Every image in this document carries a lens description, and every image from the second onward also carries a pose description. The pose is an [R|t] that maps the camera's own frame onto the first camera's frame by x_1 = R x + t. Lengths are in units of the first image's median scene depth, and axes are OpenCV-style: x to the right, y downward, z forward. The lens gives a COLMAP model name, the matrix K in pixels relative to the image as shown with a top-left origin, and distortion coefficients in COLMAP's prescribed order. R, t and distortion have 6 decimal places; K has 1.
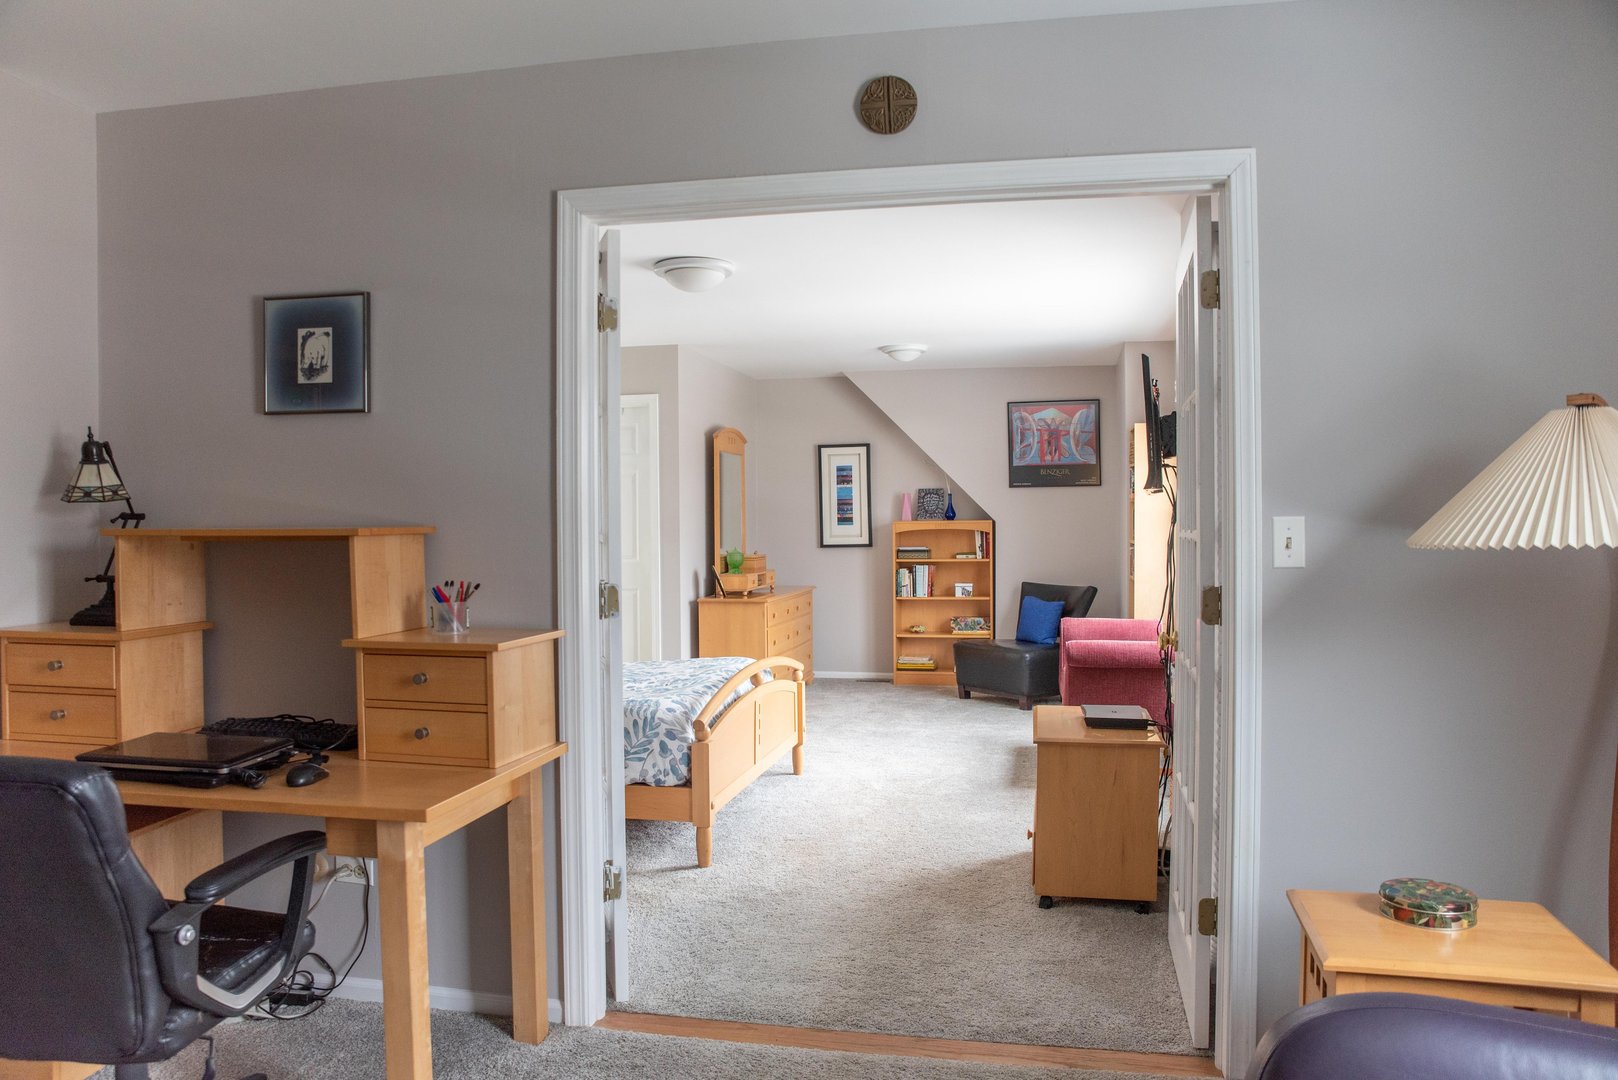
lens RADIAL K [[1168.4, 0, 807.8], [0, 1168.4, 536.9], [0, 0, 1]] dist [-0.115623, 0.071246]
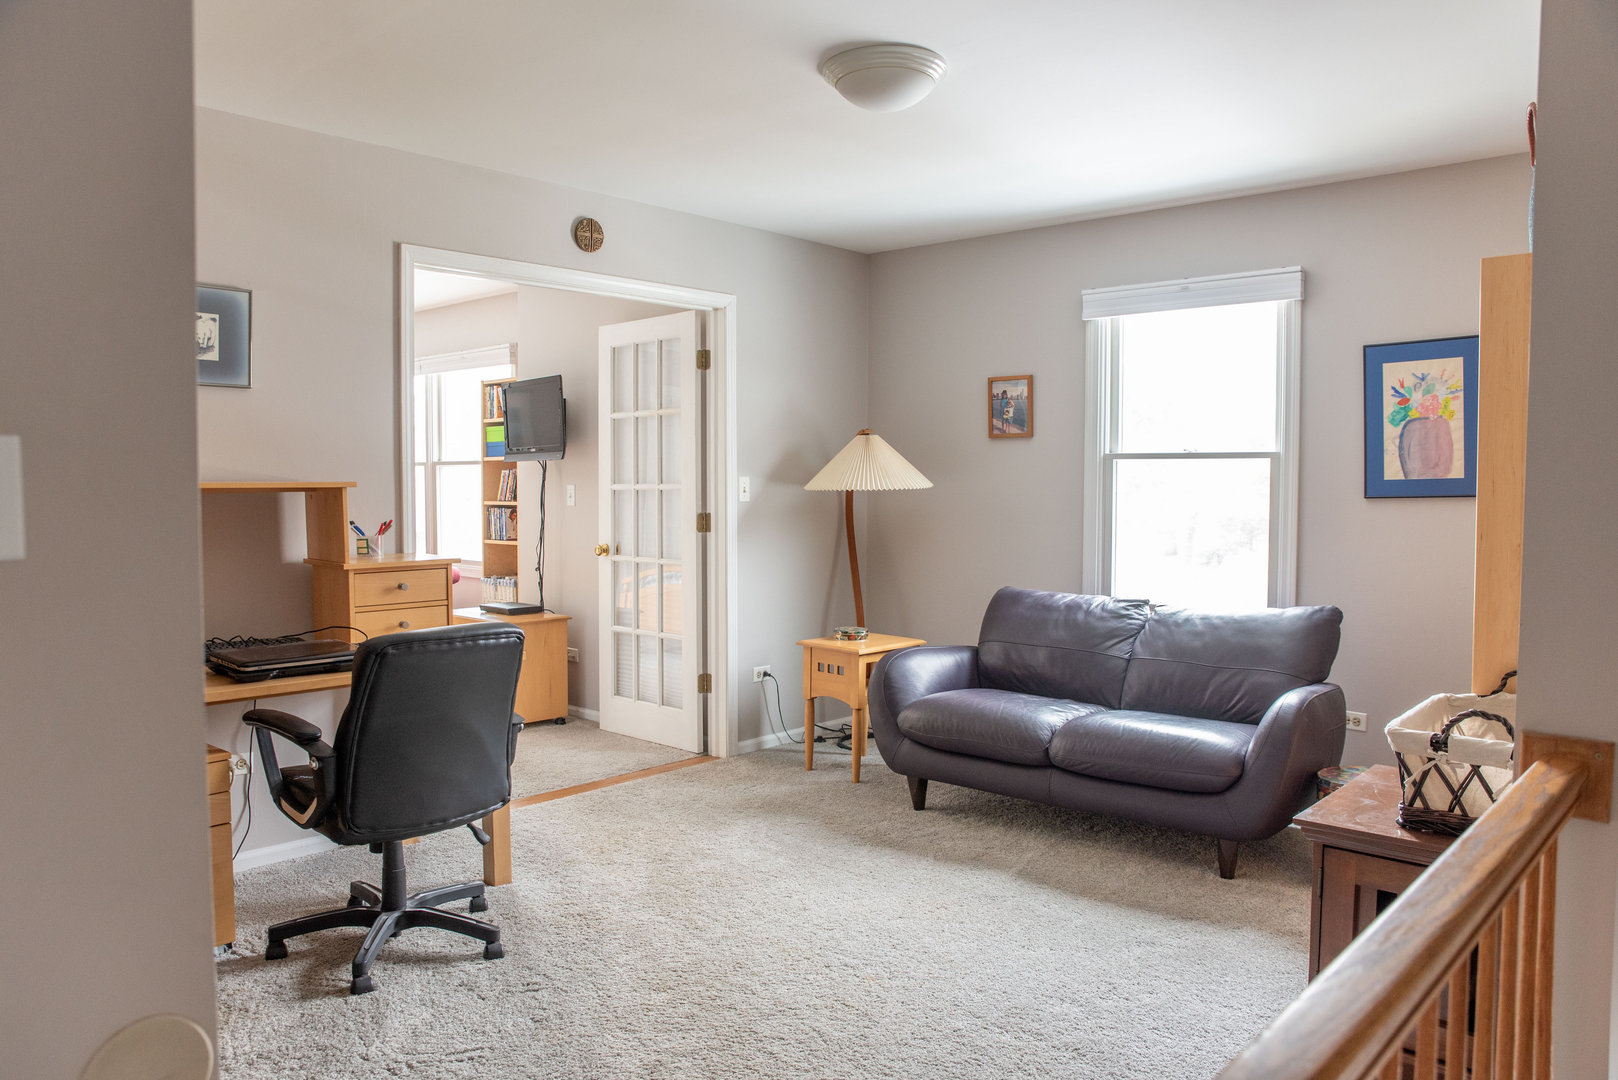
lens RADIAL K [[1168.4, 0, 809.1], [0, 1168.4, 538.7], [0, 0, 1]] dist [-0.115623, 0.071246]
pose [[0.509952, -0.039265, 0.859306, -1.187414], [-0.004133, 0.998834, 0.048093, -0.007744], [-0.860193, -0.028077, 0.509195, -0.158139]]
